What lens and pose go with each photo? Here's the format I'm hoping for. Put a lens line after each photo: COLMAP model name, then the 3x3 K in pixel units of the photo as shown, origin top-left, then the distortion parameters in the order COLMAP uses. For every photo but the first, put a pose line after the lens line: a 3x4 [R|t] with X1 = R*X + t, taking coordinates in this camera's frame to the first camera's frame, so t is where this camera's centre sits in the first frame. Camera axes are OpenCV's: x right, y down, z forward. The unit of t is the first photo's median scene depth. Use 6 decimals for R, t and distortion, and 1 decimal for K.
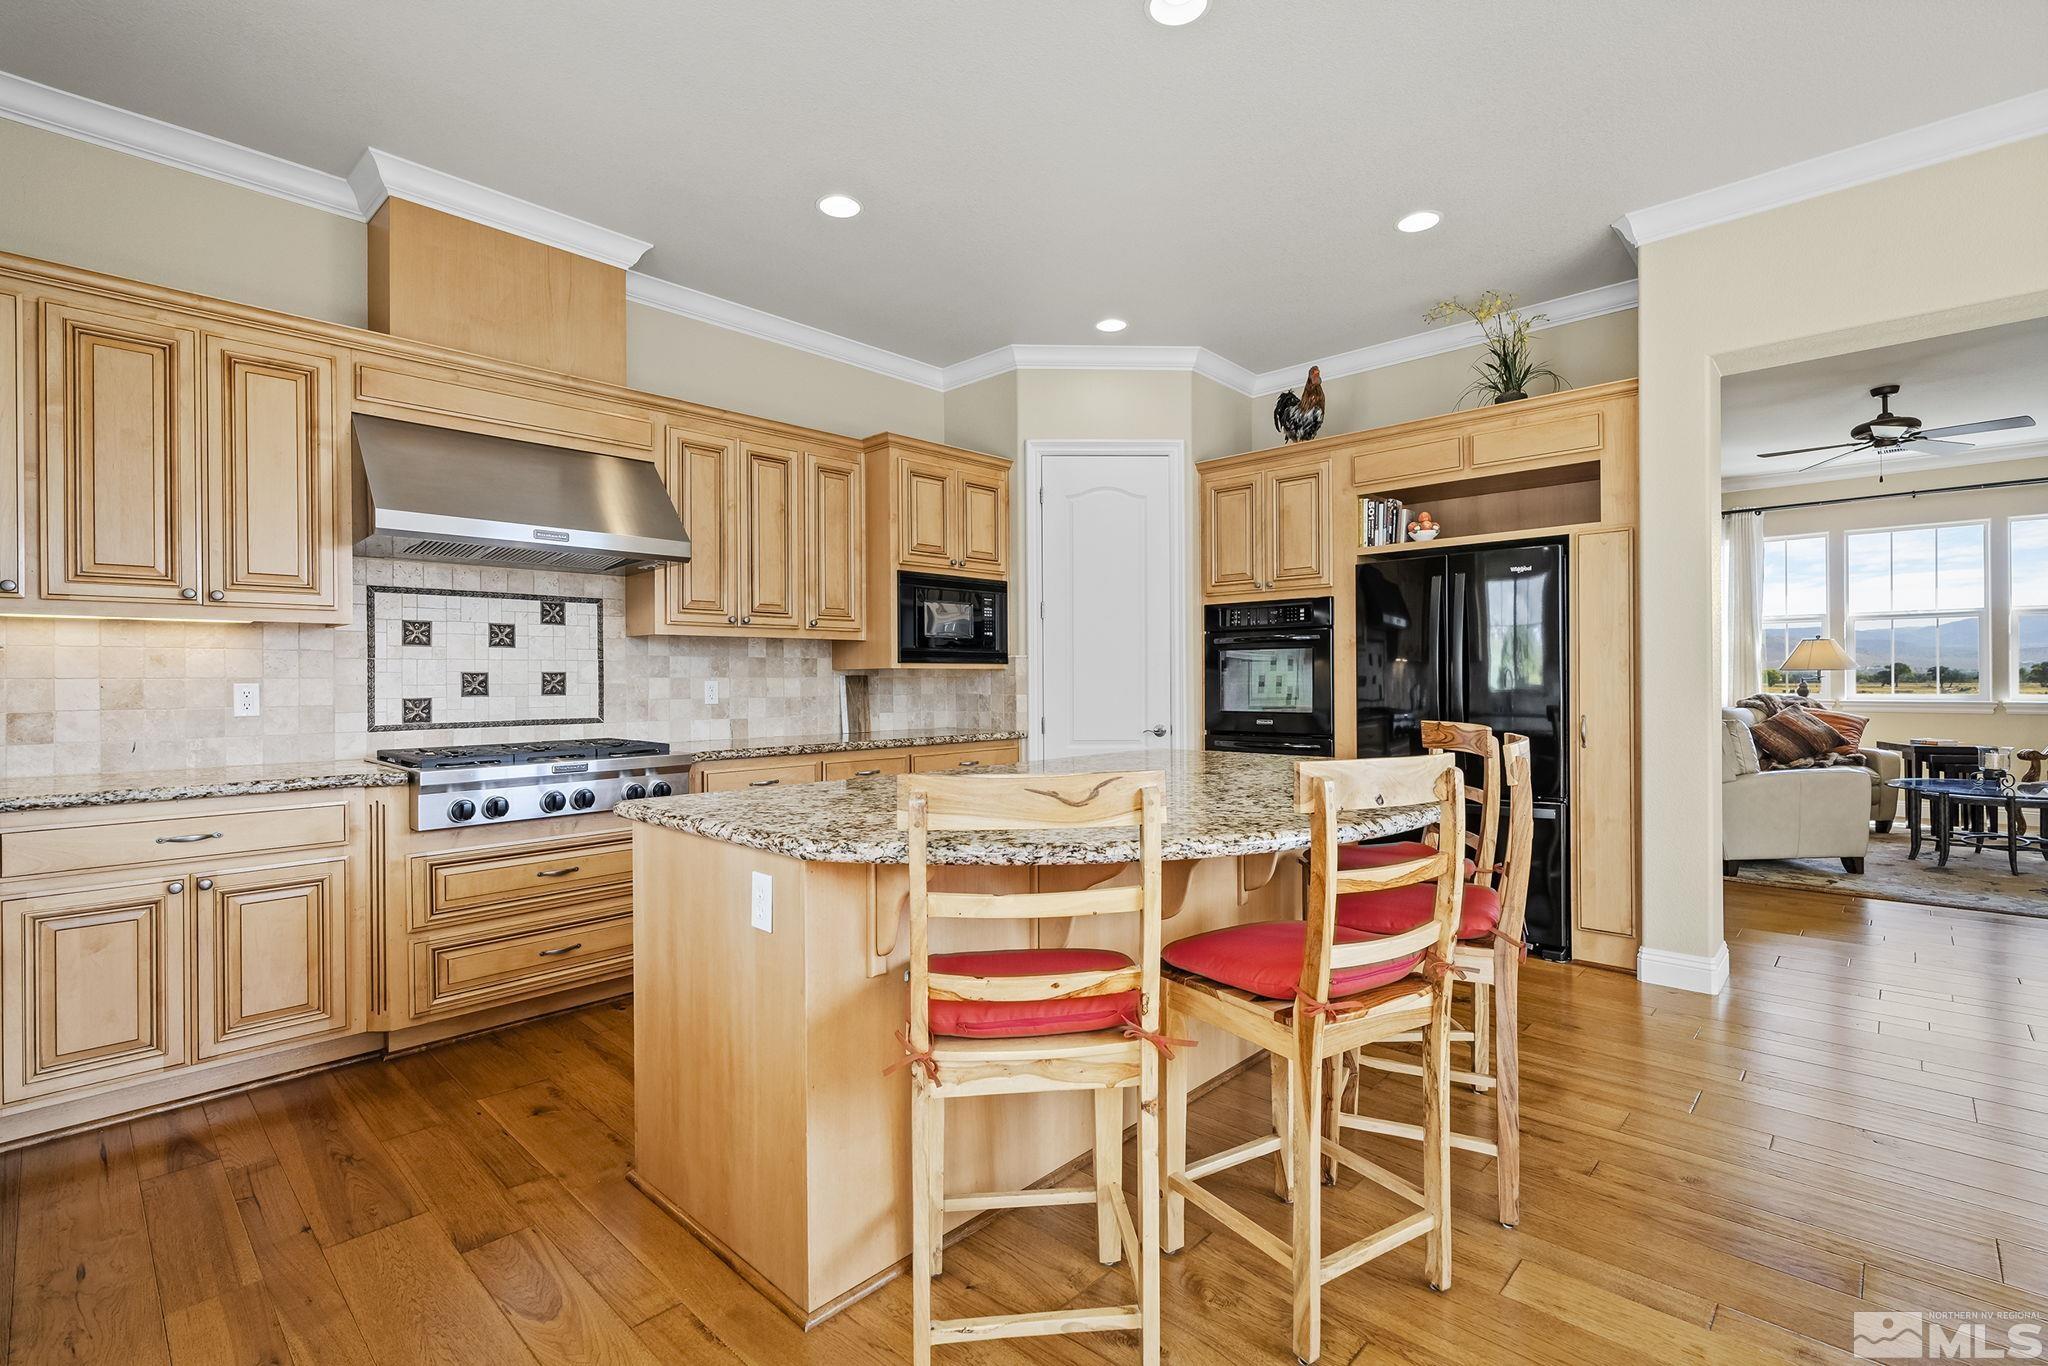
lens RADIAL K [[935.3, 0, 1018.4], [0, 935.3, 681.4], [0, 0, 1]] dist [-0.005674, 0.003617]
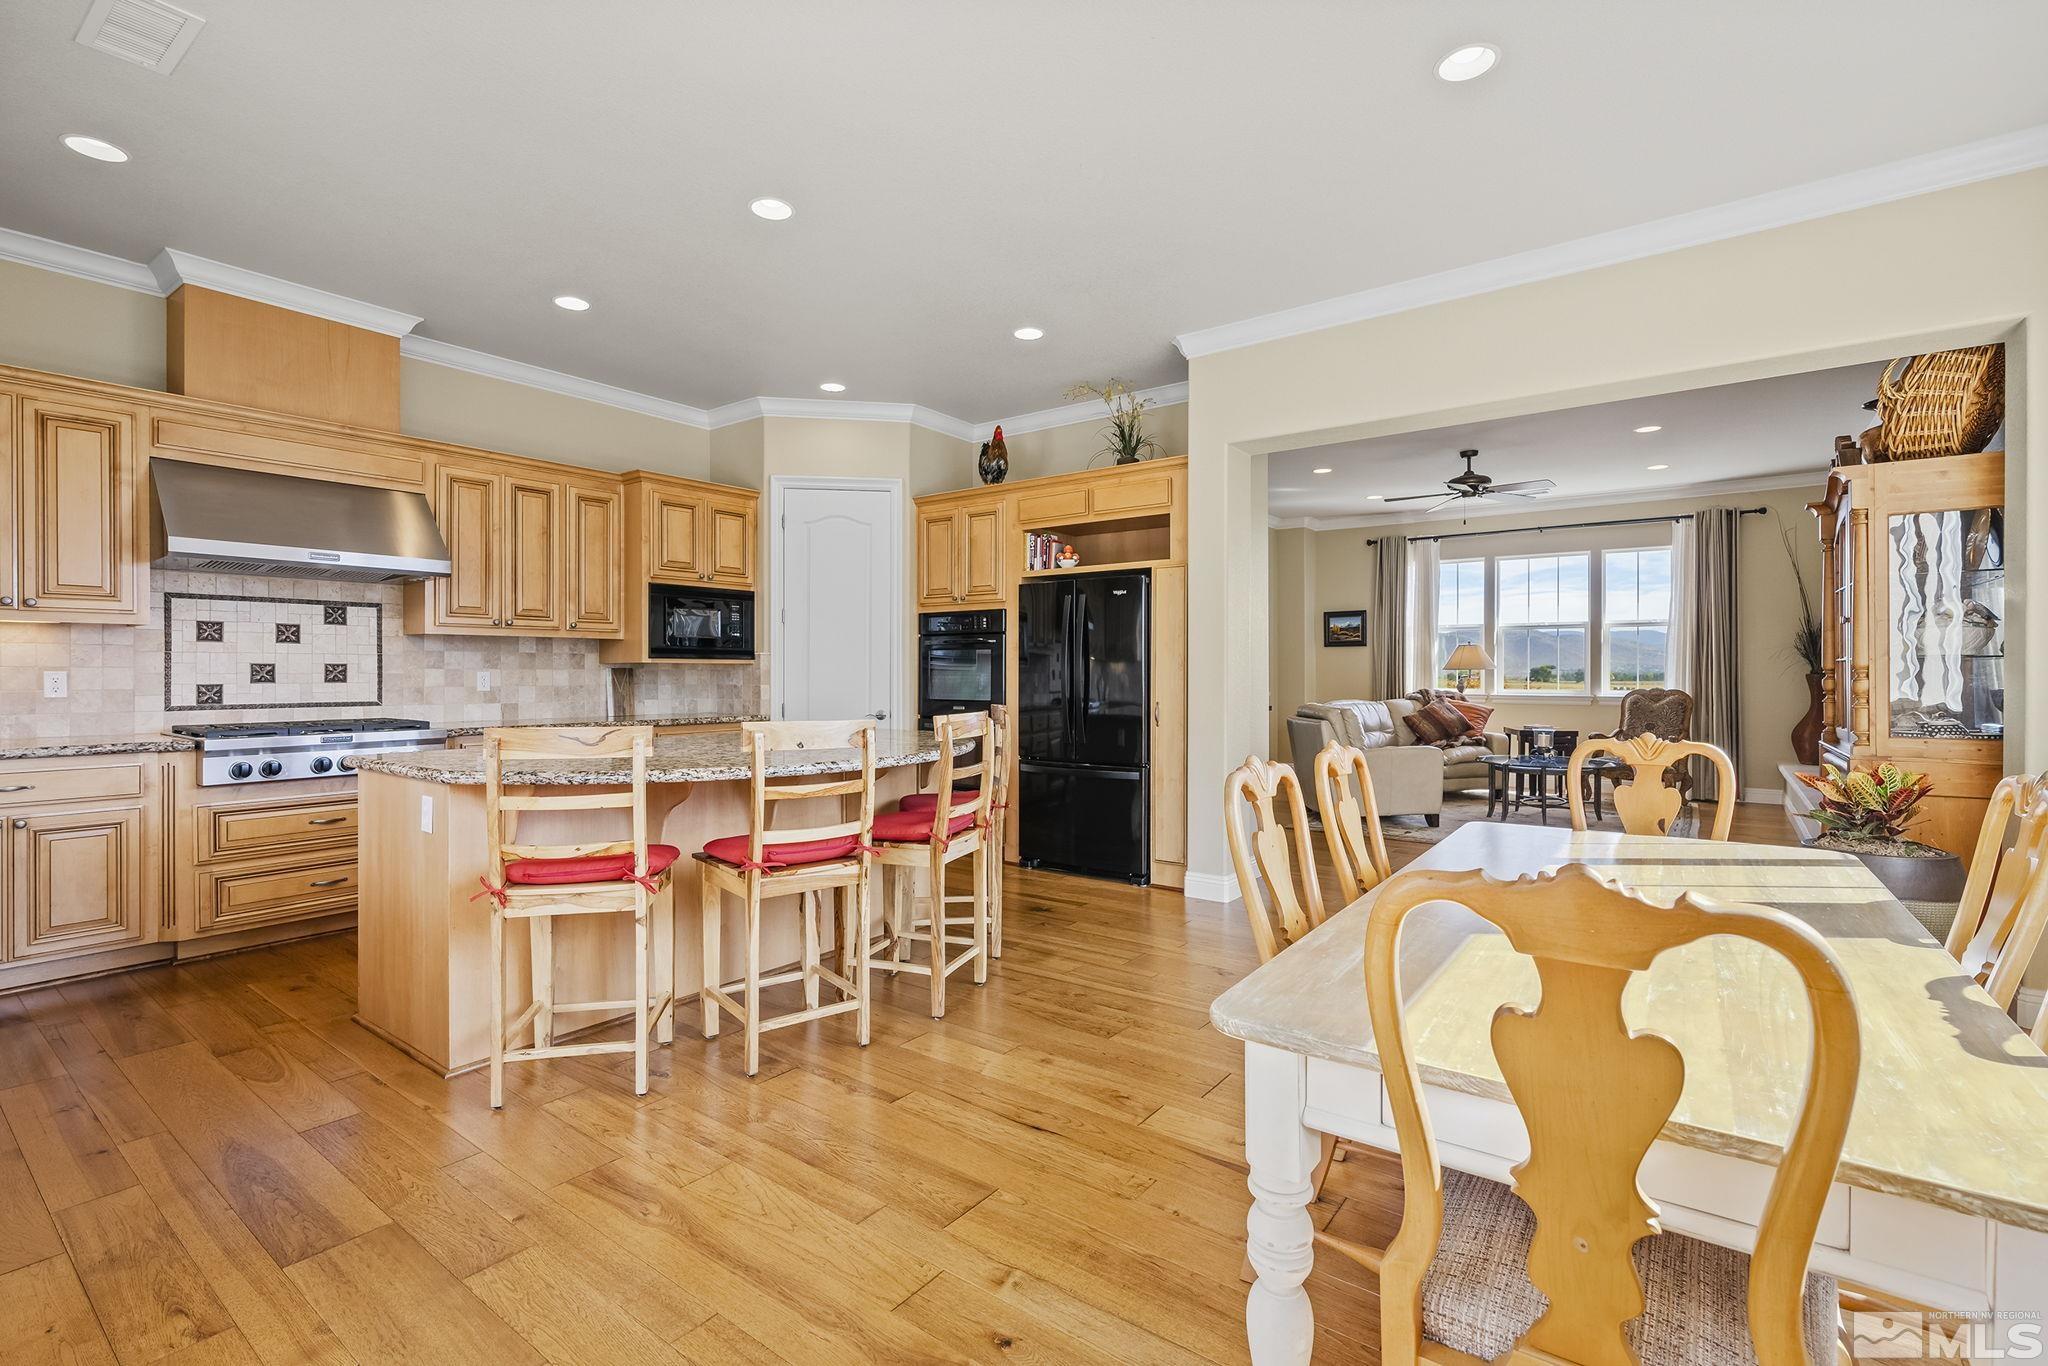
lens RADIAL K [[935.3, 0, 1023.9], [0, 935.3, 677.3], [0, 0, 1]] dist [-0.005674, 0.003617]
pose [[0.993318, 0.006653, 0.115219, 0.258178], [-0.006942, 0.999974, 0.002110, -0.001107], [-0.115202, -0.002895, 0.993338, -0.318591]]
